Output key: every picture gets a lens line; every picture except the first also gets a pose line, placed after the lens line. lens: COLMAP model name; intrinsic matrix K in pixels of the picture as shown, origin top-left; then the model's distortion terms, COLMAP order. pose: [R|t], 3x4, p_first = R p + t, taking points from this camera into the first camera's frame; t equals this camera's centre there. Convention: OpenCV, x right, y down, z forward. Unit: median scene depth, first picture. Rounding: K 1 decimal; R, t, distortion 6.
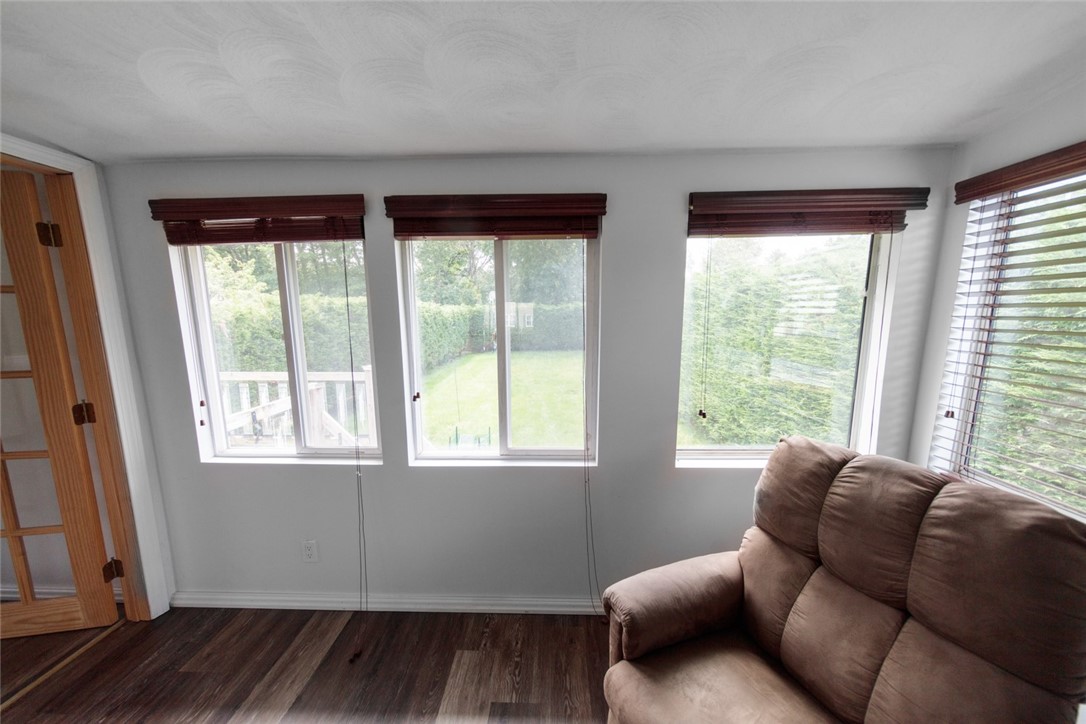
lens RADIAL K [[352.1, 0, 543.0], [0, 352.1, 362.0], [0, 0, 1]] dist [0.005475, -0.000206]
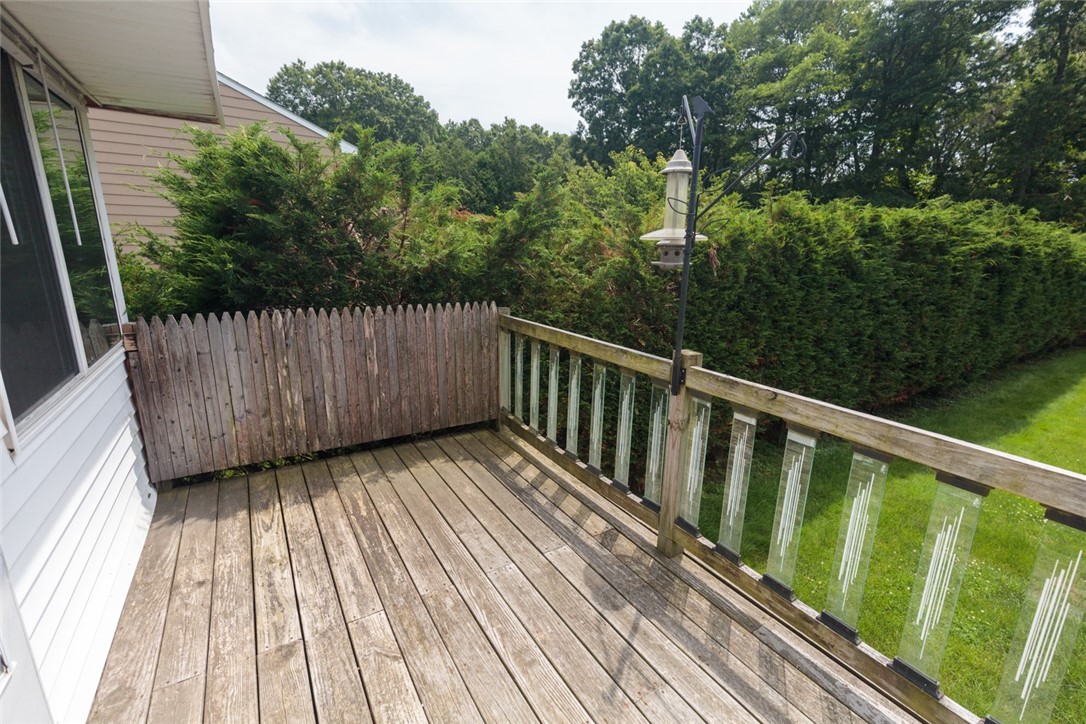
lens RADIAL K [[483.5, 0, 550.1], [0, 483.5, 362.7], [0, 0, 1]] dist [0.000864, 0.000090]
pose [[0.564387, 0.210129, -0.798319, -1.582463], [-0.137517, 0.977480, 0.160066, -0.088575], [0.813976, 0.019443, 0.580573, 1.396414]]
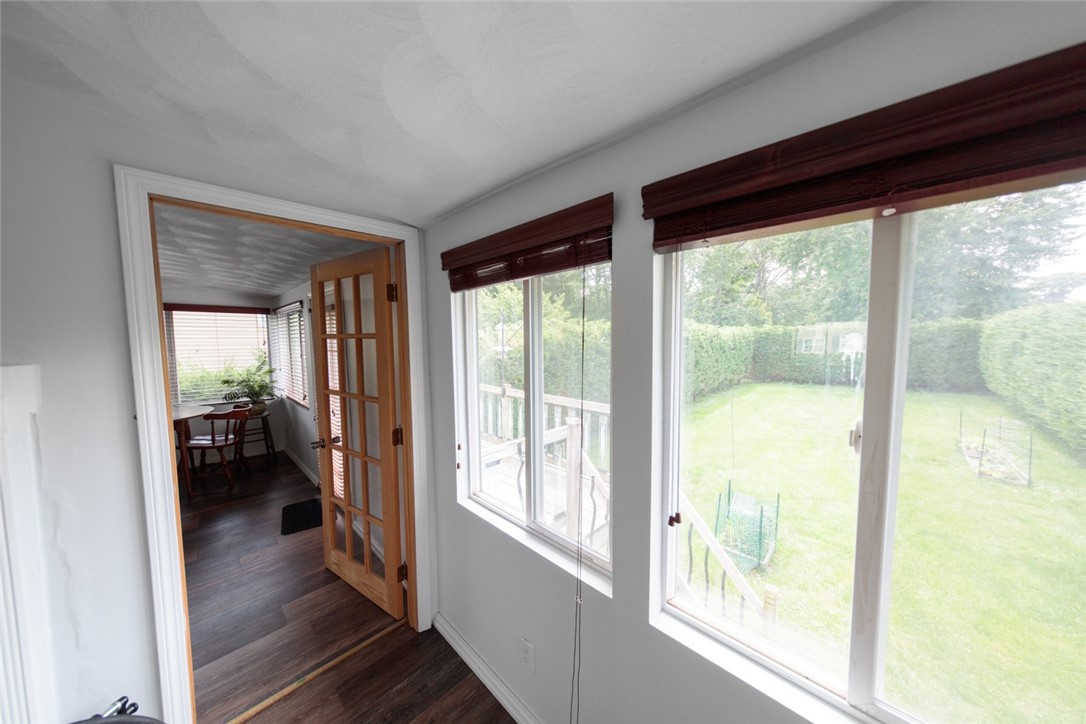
lens RADIAL K [[353.7, 0, 543.6], [0, 353.7, 359.2], [0, 0, 1]] dist [0.001117, -0.000074]
pose [[0.740174, 0.046116, -0.670832, -0.121533], [-0.090330, 0.995422, -0.031237, -0.109045], [0.666321, 0.083717, 0.740951, 0.370399]]
